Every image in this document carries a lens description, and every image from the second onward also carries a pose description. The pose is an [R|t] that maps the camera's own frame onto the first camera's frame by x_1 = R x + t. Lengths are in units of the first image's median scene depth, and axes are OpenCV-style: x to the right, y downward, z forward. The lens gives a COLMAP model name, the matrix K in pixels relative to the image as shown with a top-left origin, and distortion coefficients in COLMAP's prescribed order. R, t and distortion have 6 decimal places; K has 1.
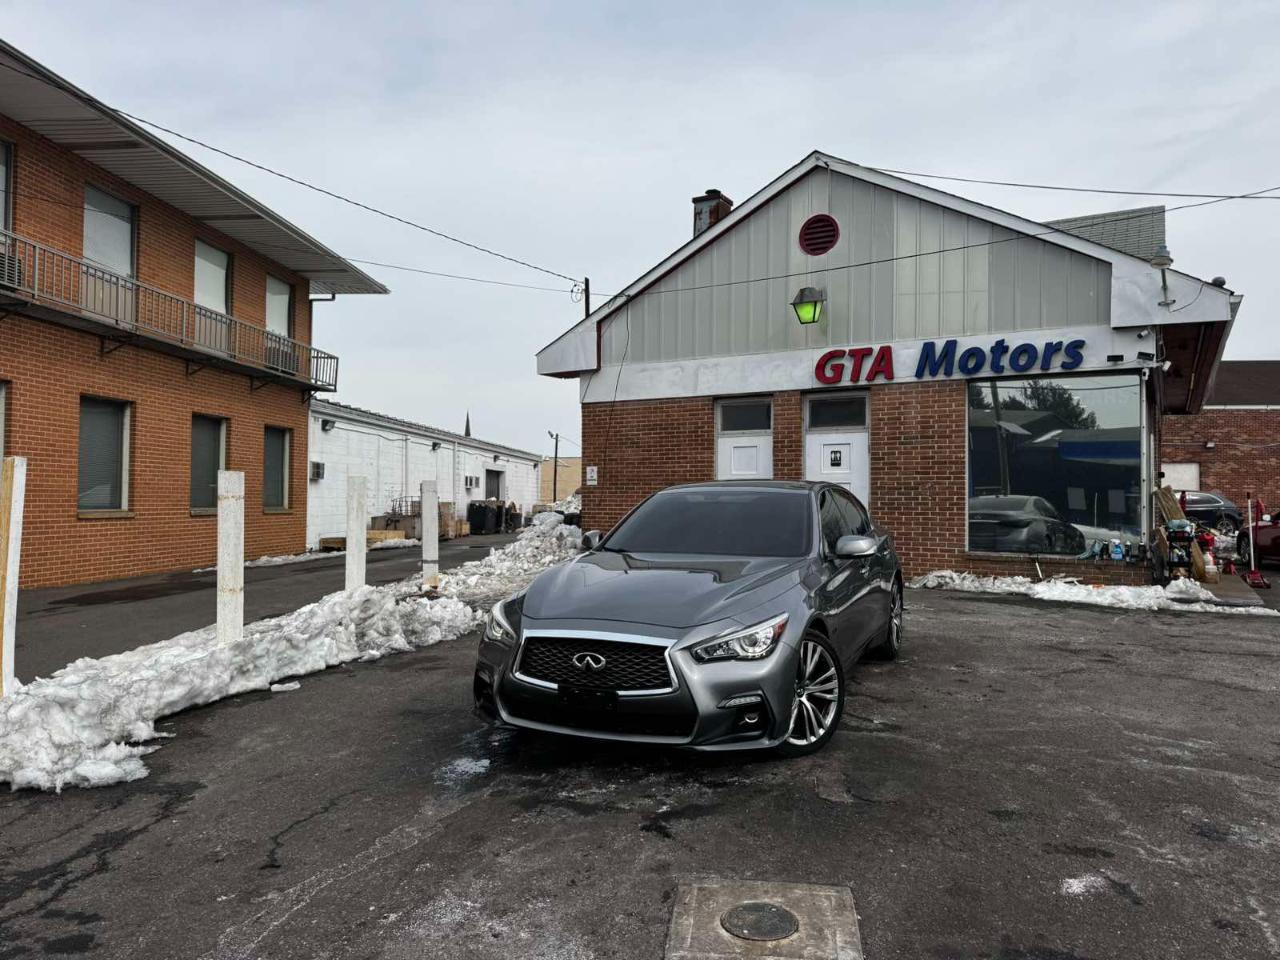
lens RADIAL K [[899.2, 0, 635.0], [0, 899.2, 475.5], [0, 0, 1]] dist [0.032069, -0.041058]
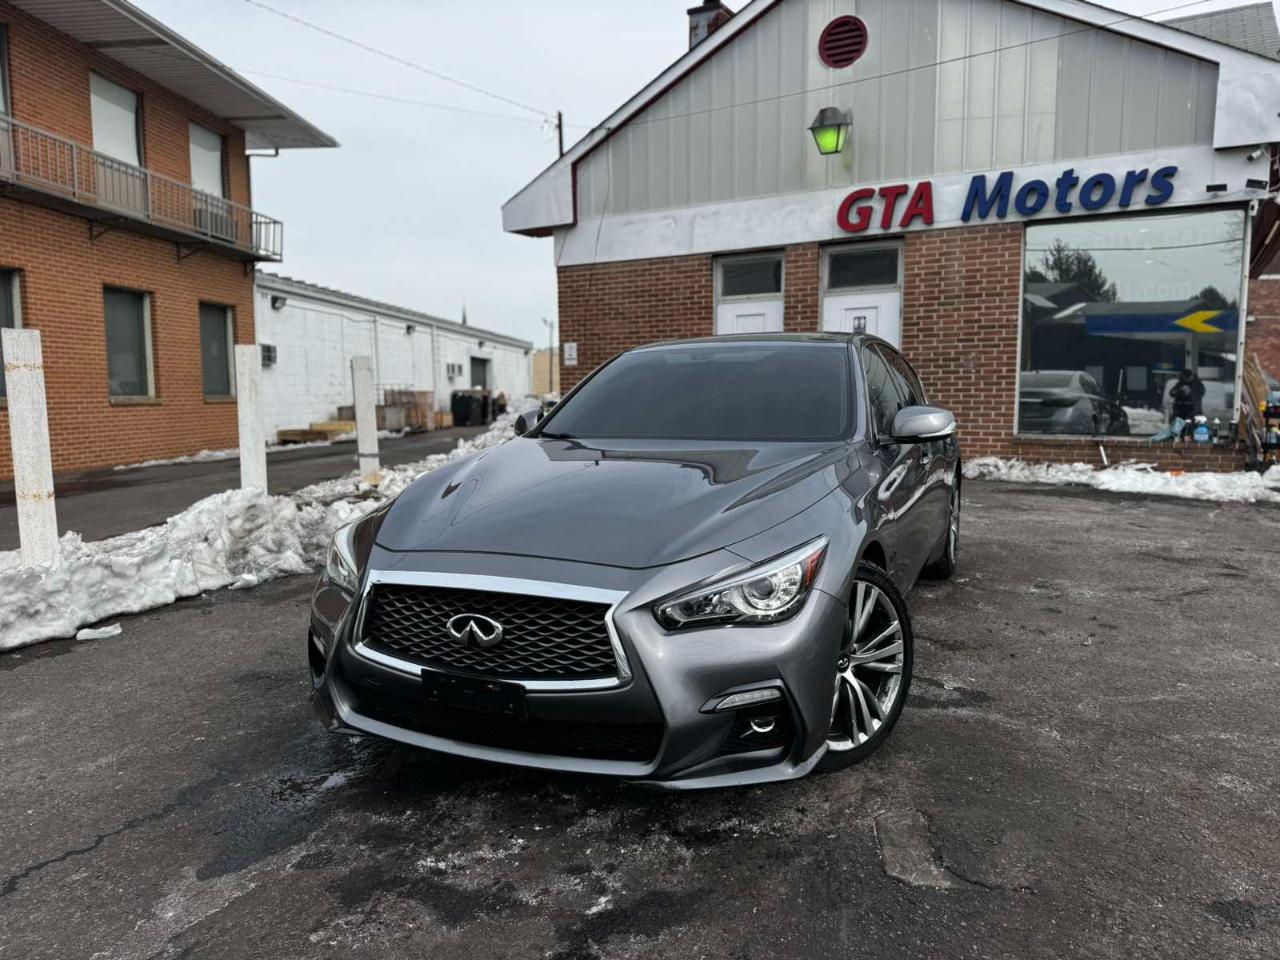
lens RADIAL K [[899.2, 0, 644.0], [0, 899.2, 484.4], [0, 0, 1]] dist [0.032069, -0.041058]
pose [[0.999906, -0.012830, 0.004732, 0.020440], [0.012104, 0.991382, 0.130446, 0.017474], [-0.006365, -0.130376, 0.991444, 0.173543]]
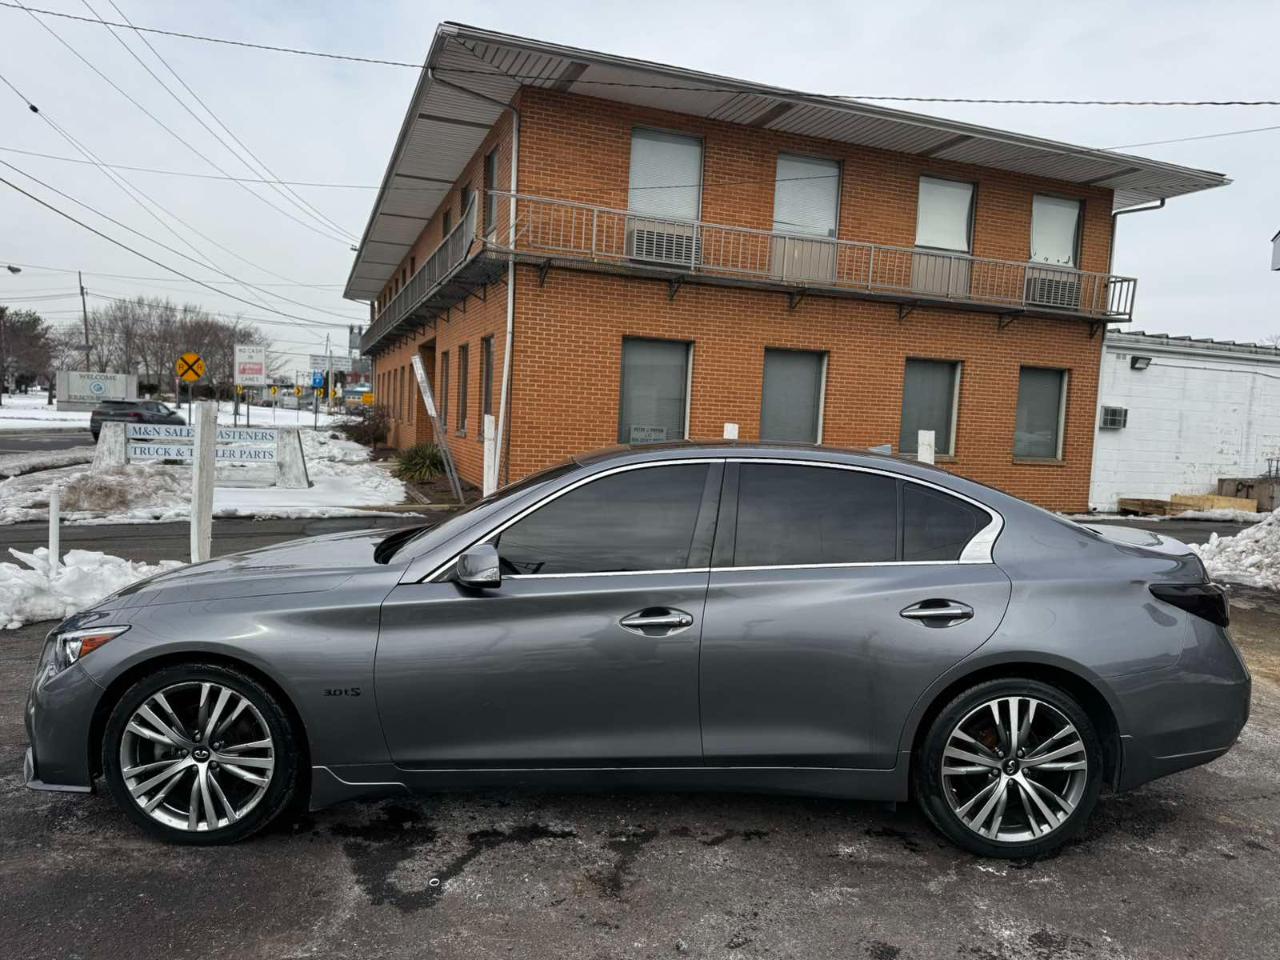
lens RADIAL K [[899.2, 0, 648.1], [0, 899.2, 481.1], [0, 0, 1]] dist [0.032069, -0.041058]
pose [[0.441039, 0.077344, -0.894149, 0.382779], [-0.017123, 0.996824, 0.077779, -0.008430], [0.897325, -0.018993, 0.440962, 0.417858]]
